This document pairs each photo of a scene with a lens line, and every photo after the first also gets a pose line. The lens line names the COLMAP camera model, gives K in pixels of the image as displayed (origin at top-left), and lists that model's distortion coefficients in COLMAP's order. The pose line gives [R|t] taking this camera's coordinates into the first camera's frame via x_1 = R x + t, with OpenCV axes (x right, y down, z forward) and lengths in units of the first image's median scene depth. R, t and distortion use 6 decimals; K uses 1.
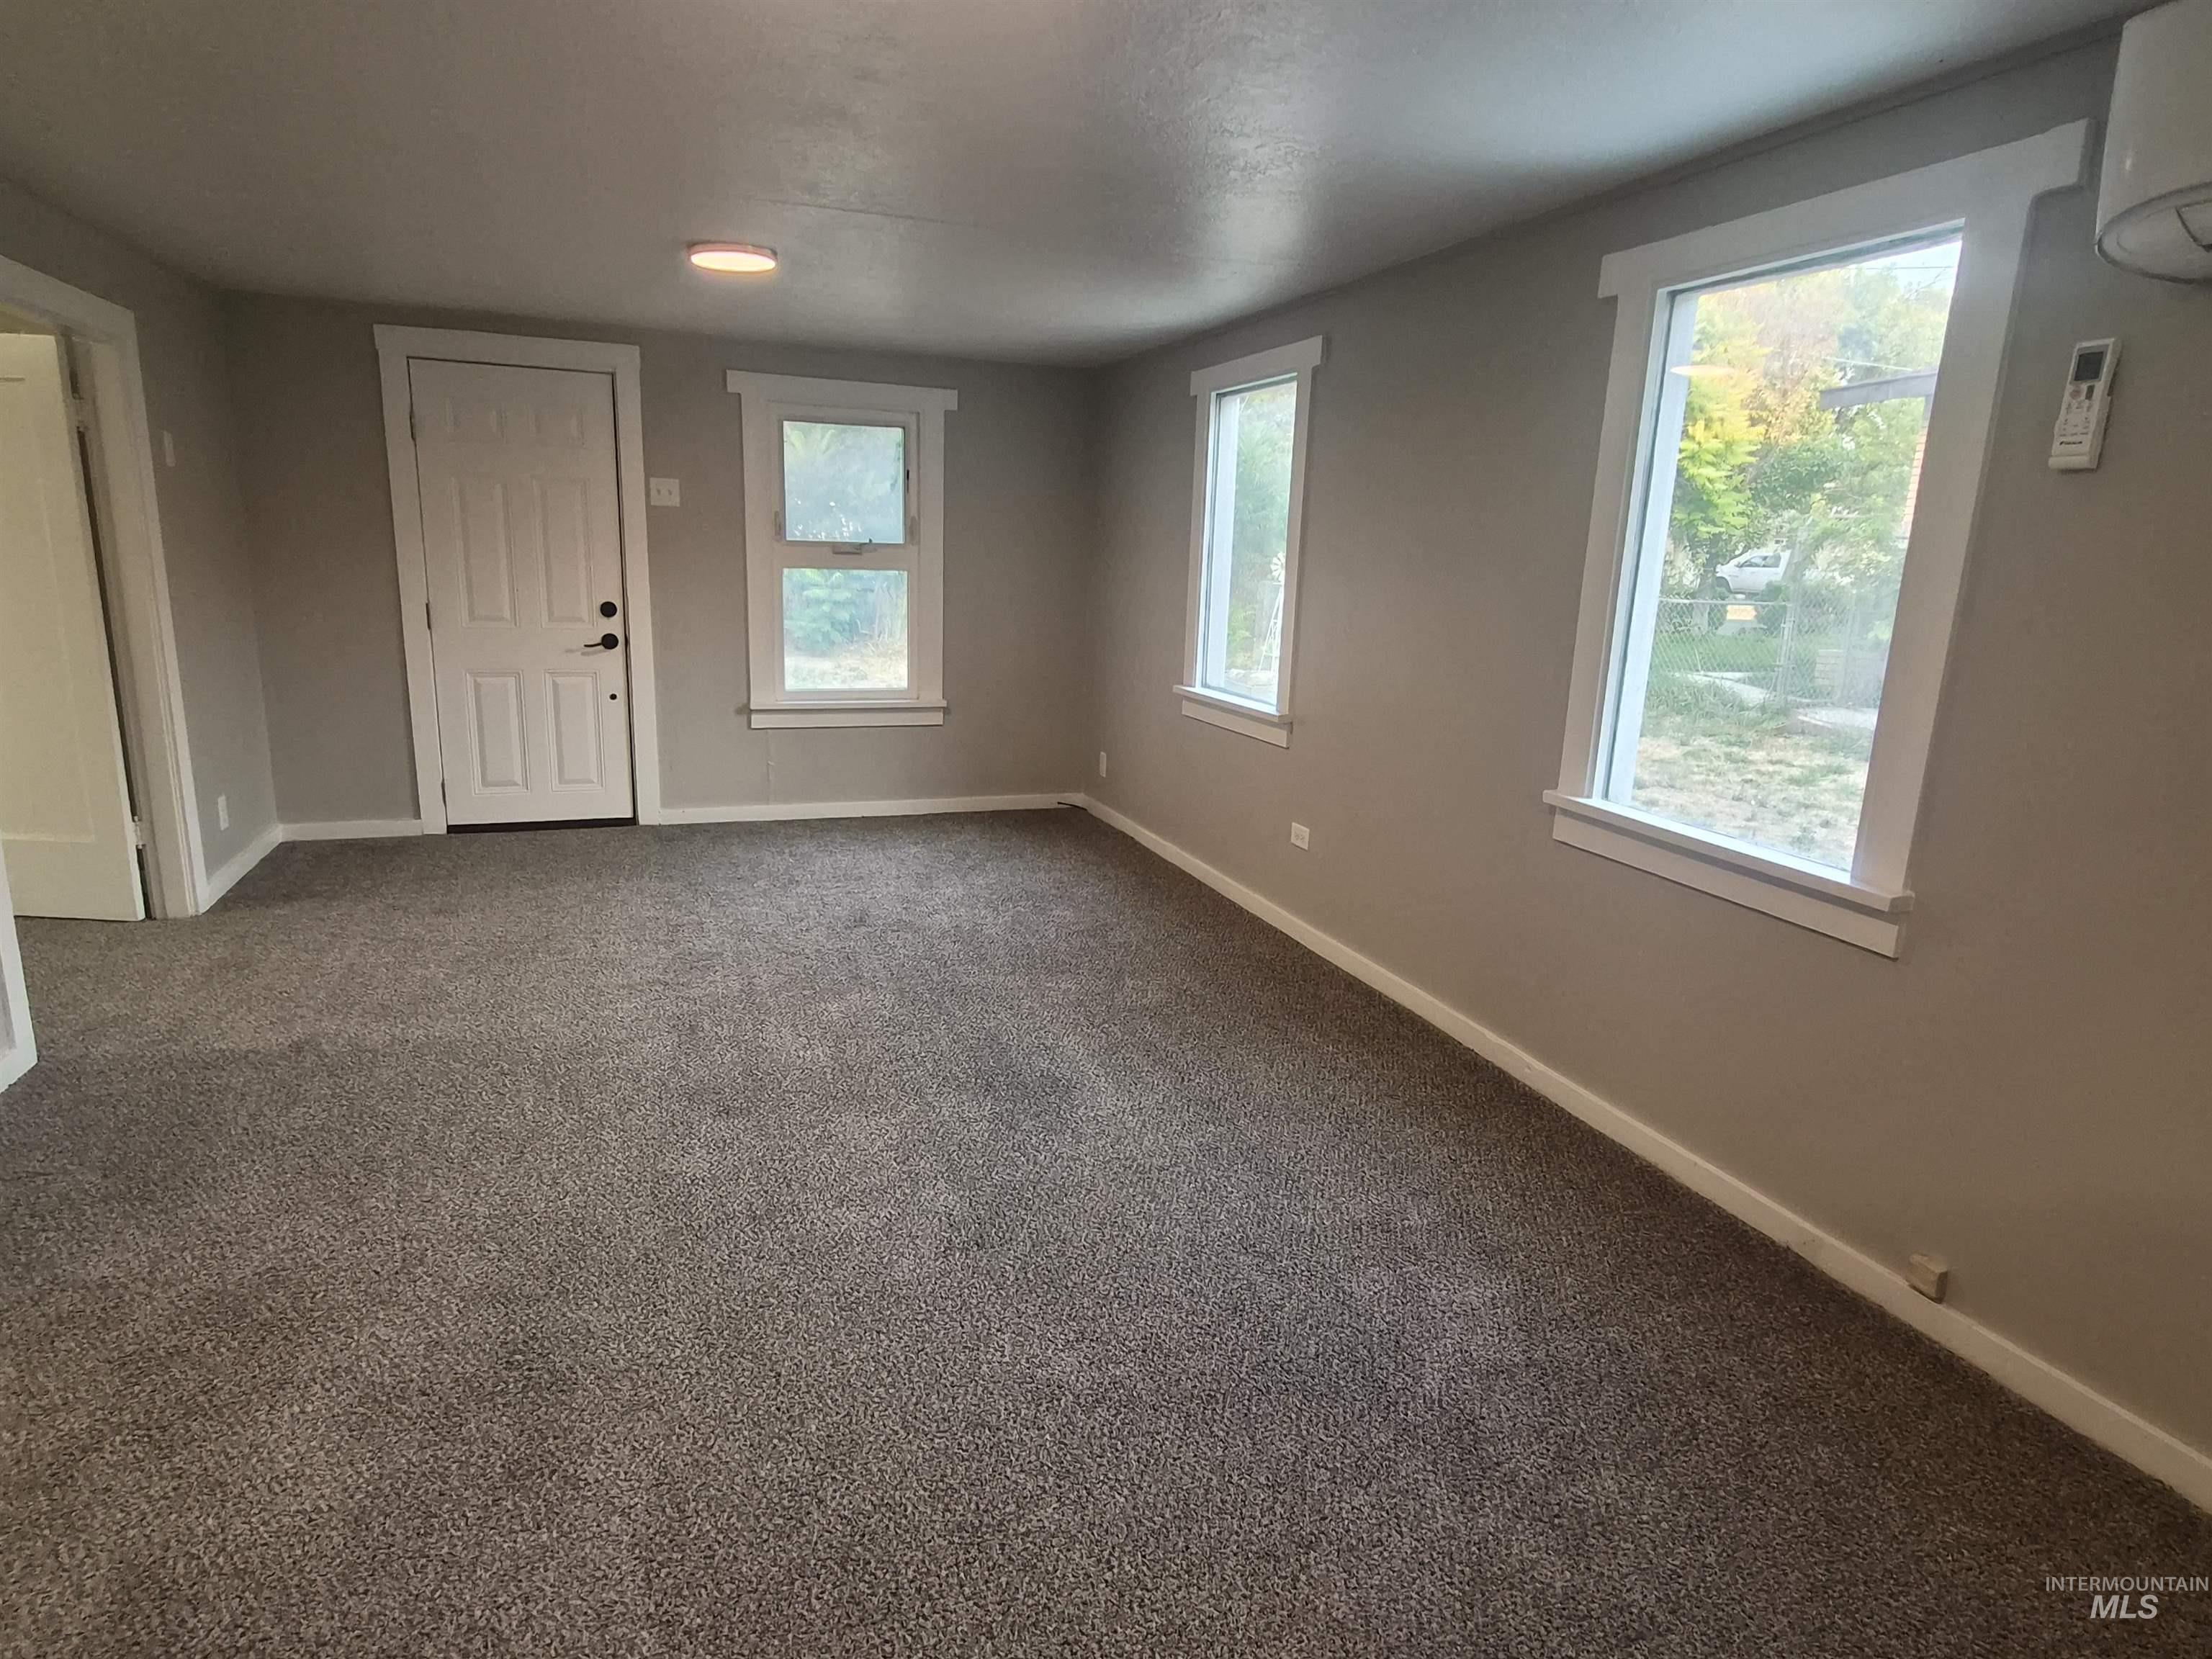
lens RADIAL K [[1221.0, 0, 1106.0], [0, 1221.0, 829.5], [0, 0, 1]] dist [-0.002974, -0.000890]
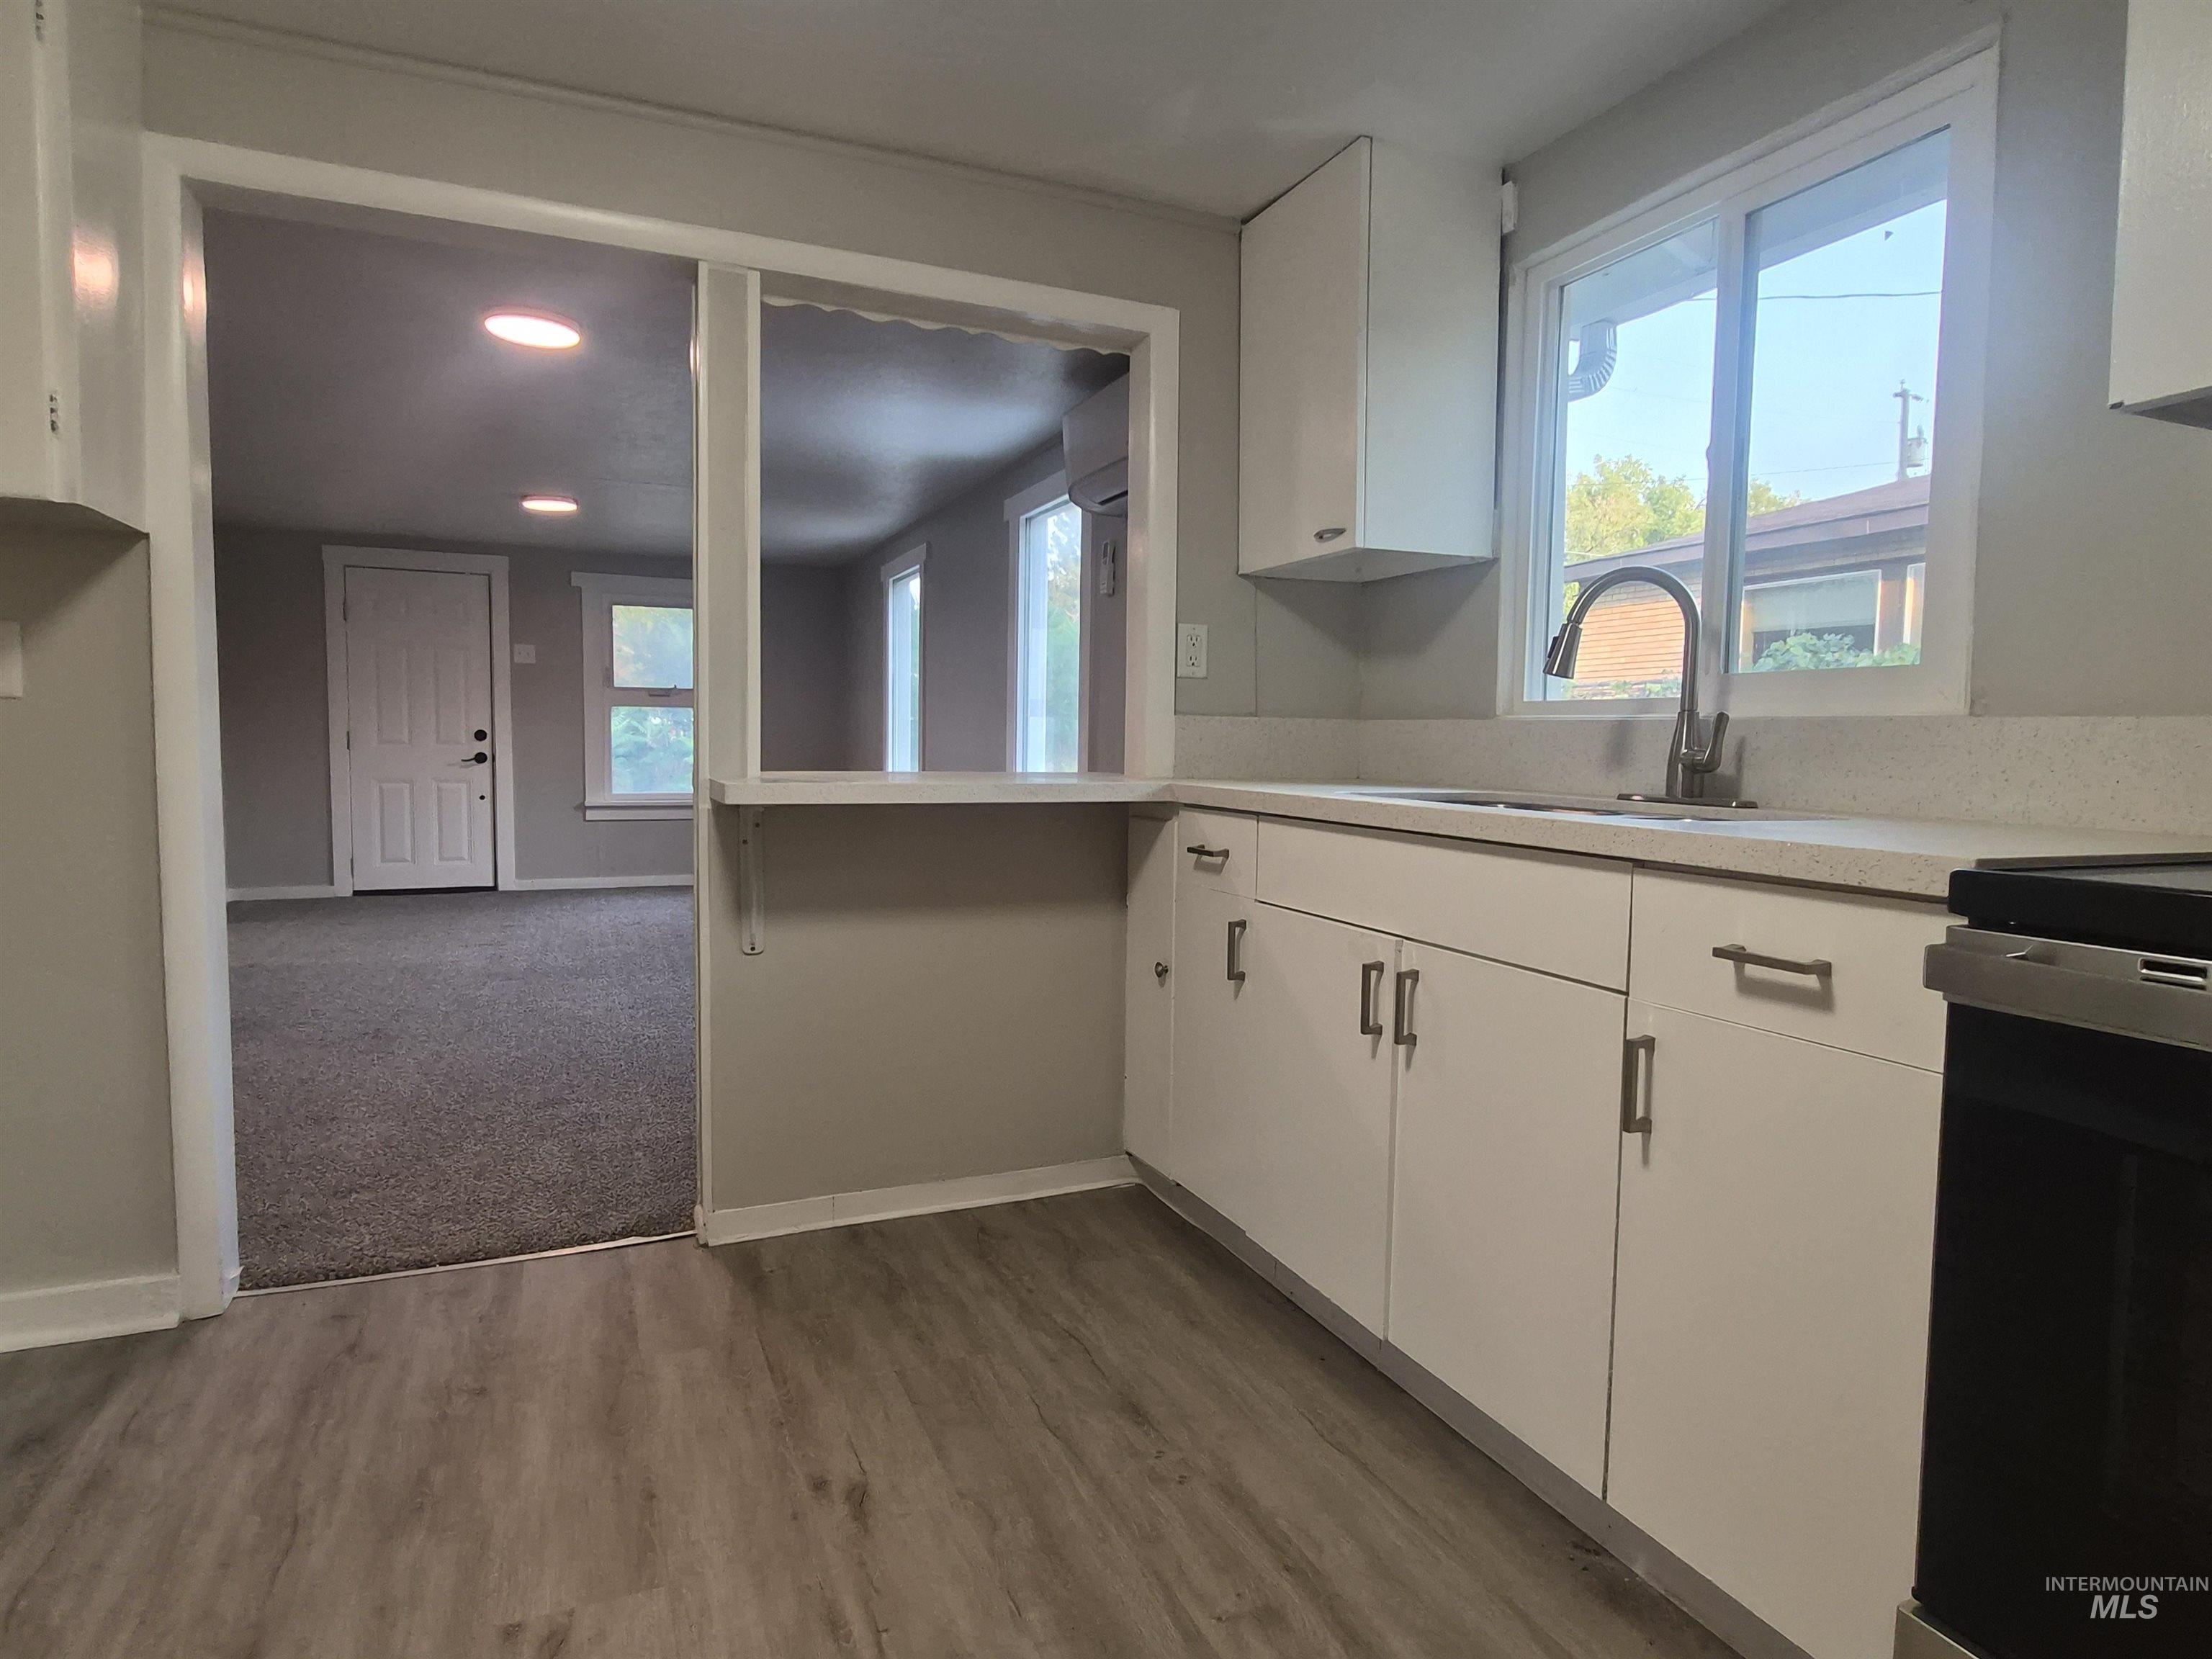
lens RADIAL K [[1221.0, 0, 1106.0], [0, 1221.0, 829.5], [0, 0, 1]] dist [-0.002974, -0.000890]
pose [[0.997714, -0.029743, 0.060679, 0.223897], [0.038779, 0.987366, -0.153636, 0.171431], [-0.055343, 0.155638, 0.986263, -0.411609]]
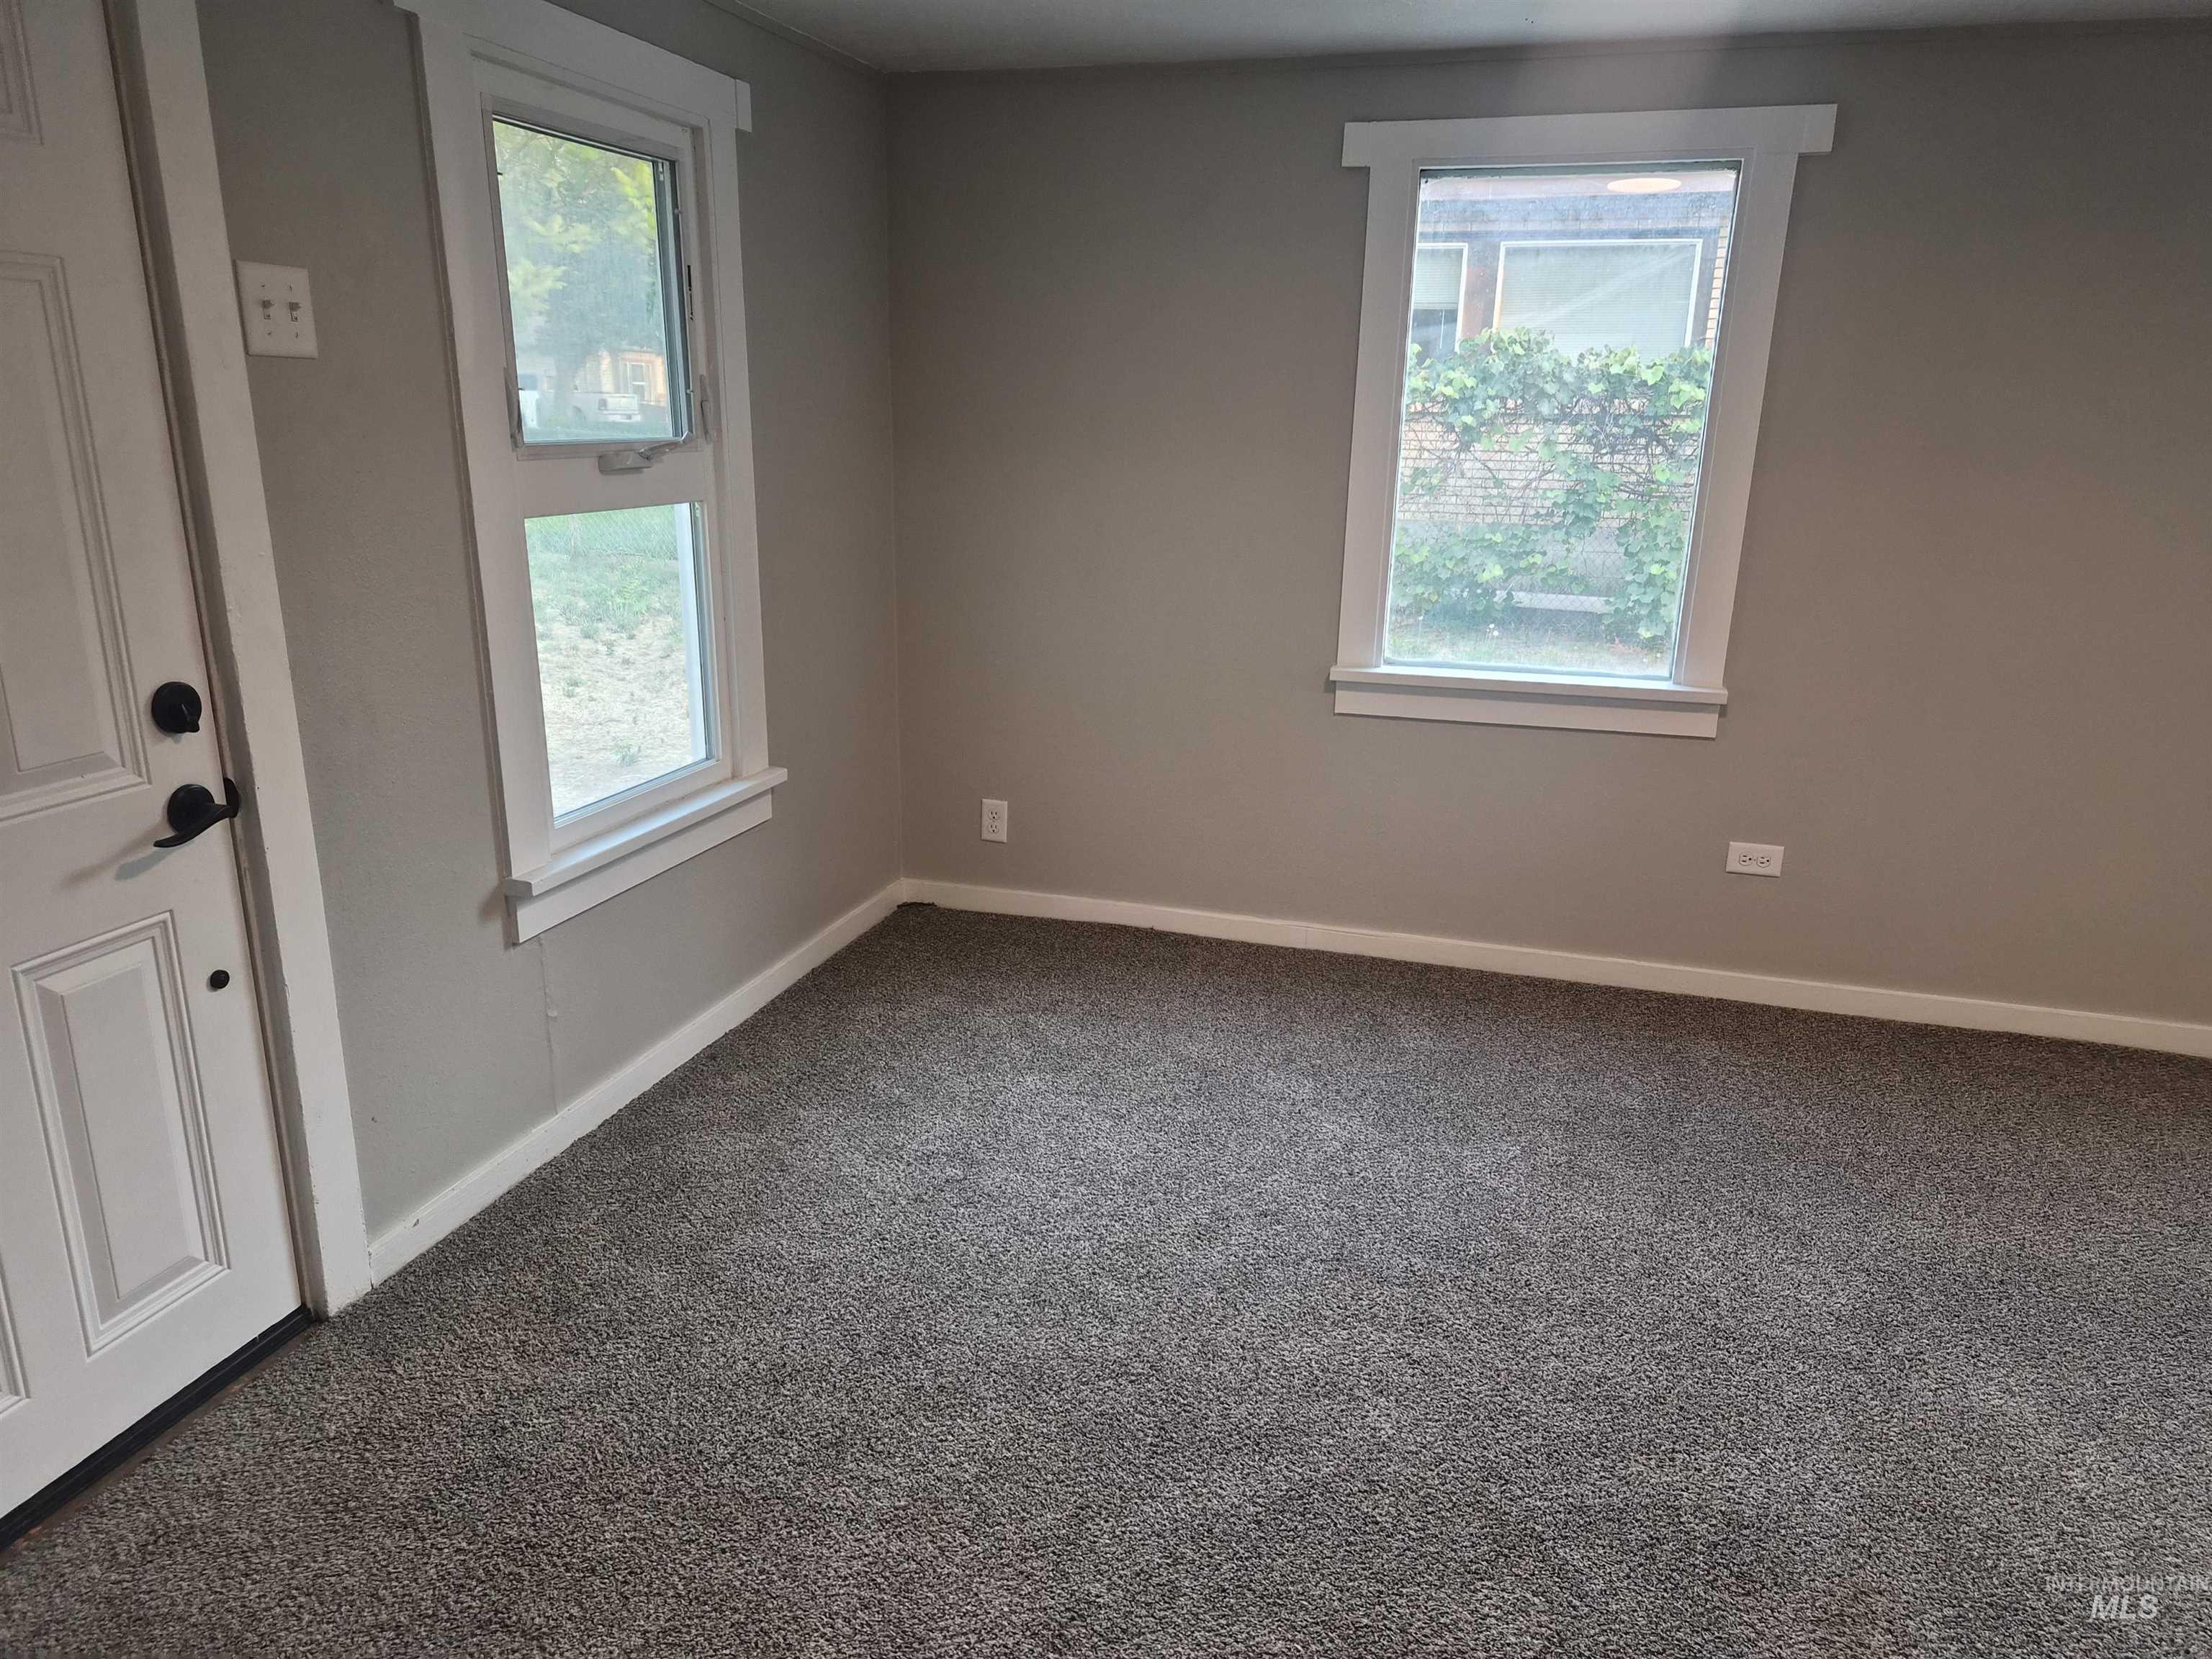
lens RADIAL K [[1489.4, 0, 1109.1], [0, 1489.4, 854.5], [0, 0, 1]] dist [0.037046, -0.000391]
pose [[0.600923, -0.252541, 0.758363, -0.561674], [0.180461, 0.967144, 0.179070, -0.170983], [-0.778669, 0.029248, 0.626753, 0.590703]]
